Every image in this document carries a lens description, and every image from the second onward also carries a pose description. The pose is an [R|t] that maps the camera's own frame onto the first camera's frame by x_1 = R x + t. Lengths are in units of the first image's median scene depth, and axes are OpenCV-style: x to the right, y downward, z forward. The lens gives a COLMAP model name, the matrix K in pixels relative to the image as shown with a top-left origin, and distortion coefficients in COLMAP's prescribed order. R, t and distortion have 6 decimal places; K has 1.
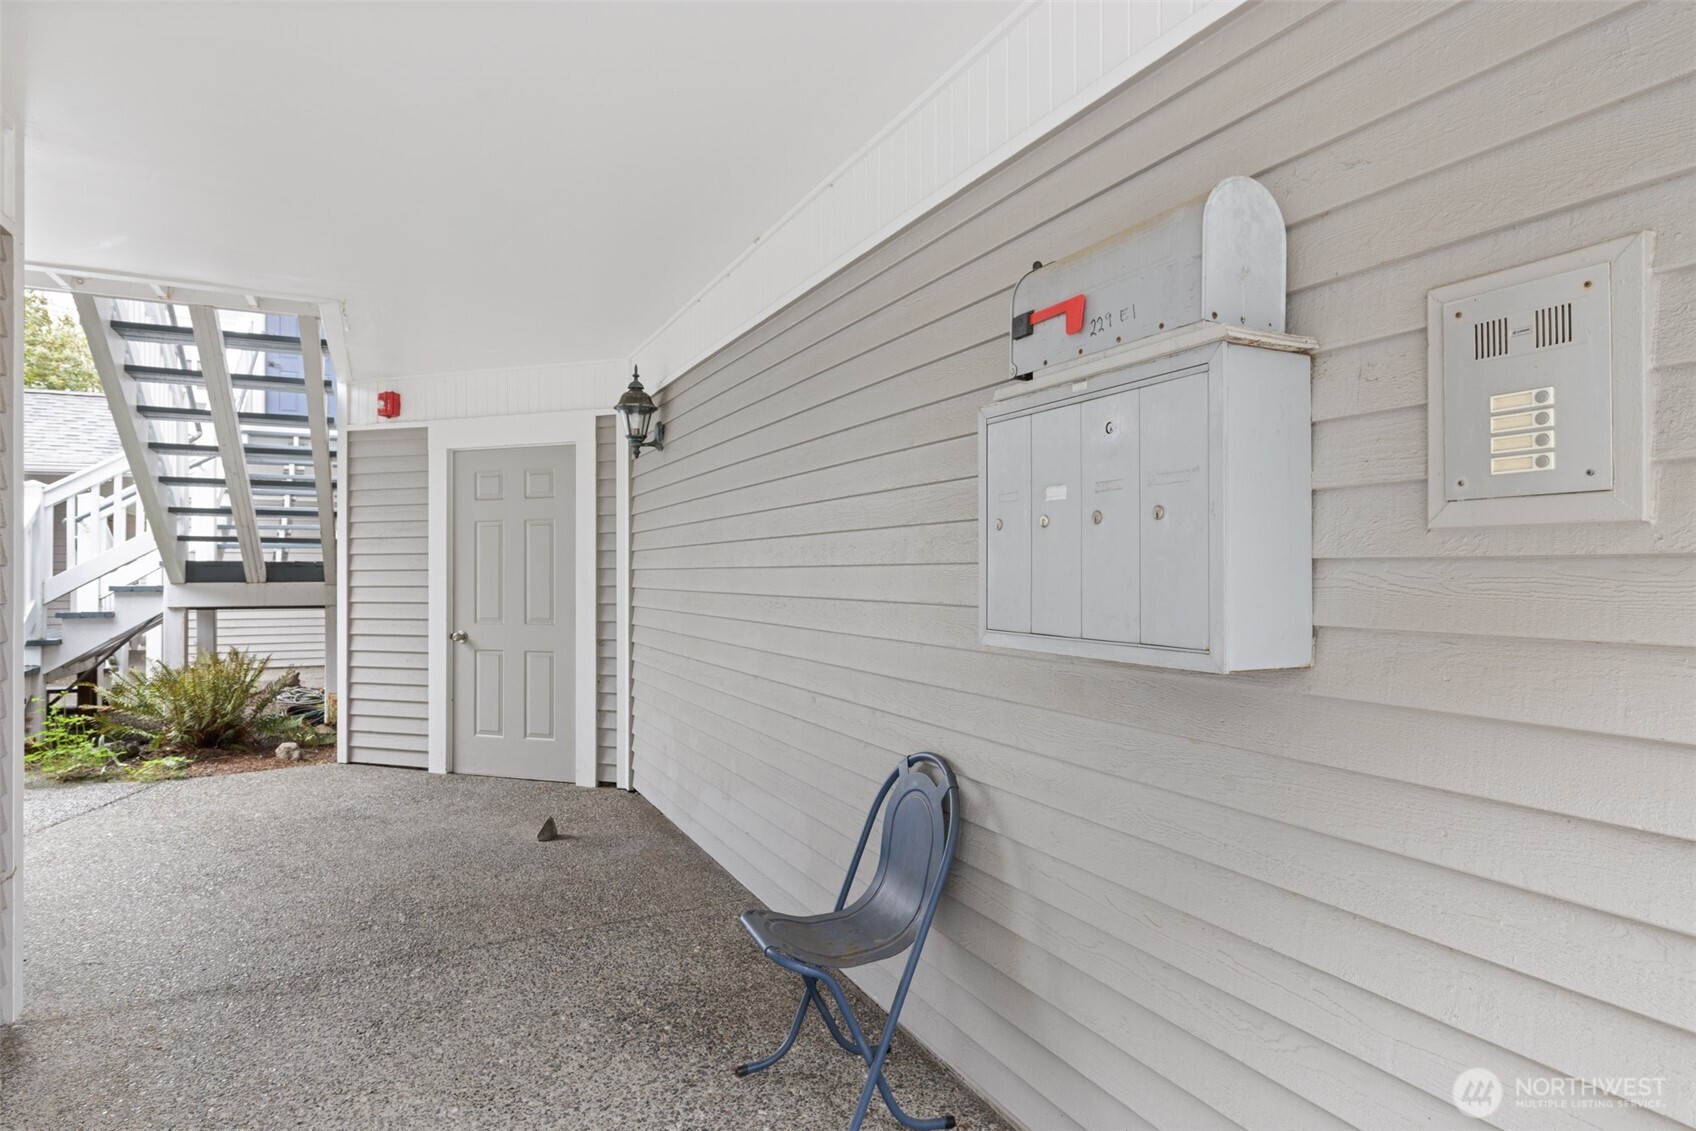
lens RADIAL K [[932.7, 0, 839.3], [0, 932.7, 564.8], [0, 0, 1]] dist [0.000698, 0.000991]
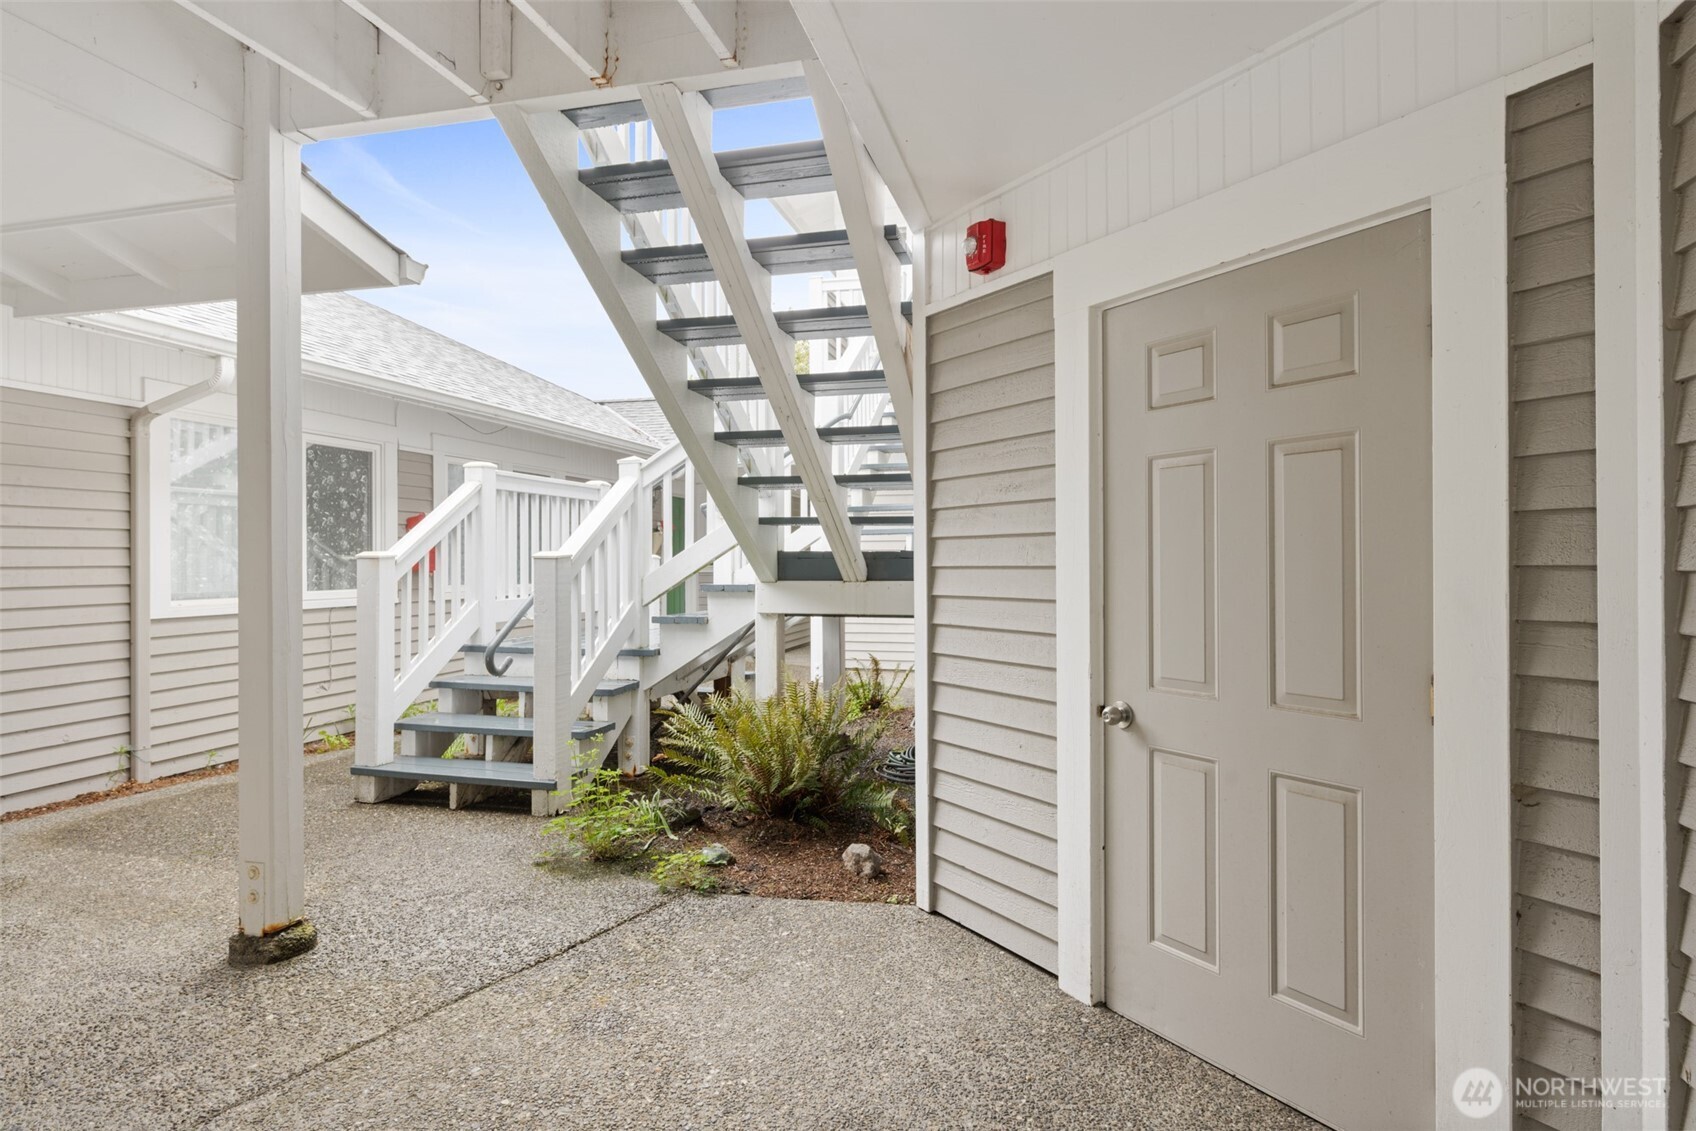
lens RADIAL K [[932.7, 0, 838.5], [0, 932.7, 558.8], [0, 0, 1]] dist [0.000698, 0.000991]
pose [[0.756653, -0.002269, -0.653812, -0.203145], [0.006559, 0.999970, 0.004120, -0.001476], [0.653783, -0.007406, 0.756645, 0.543146]]
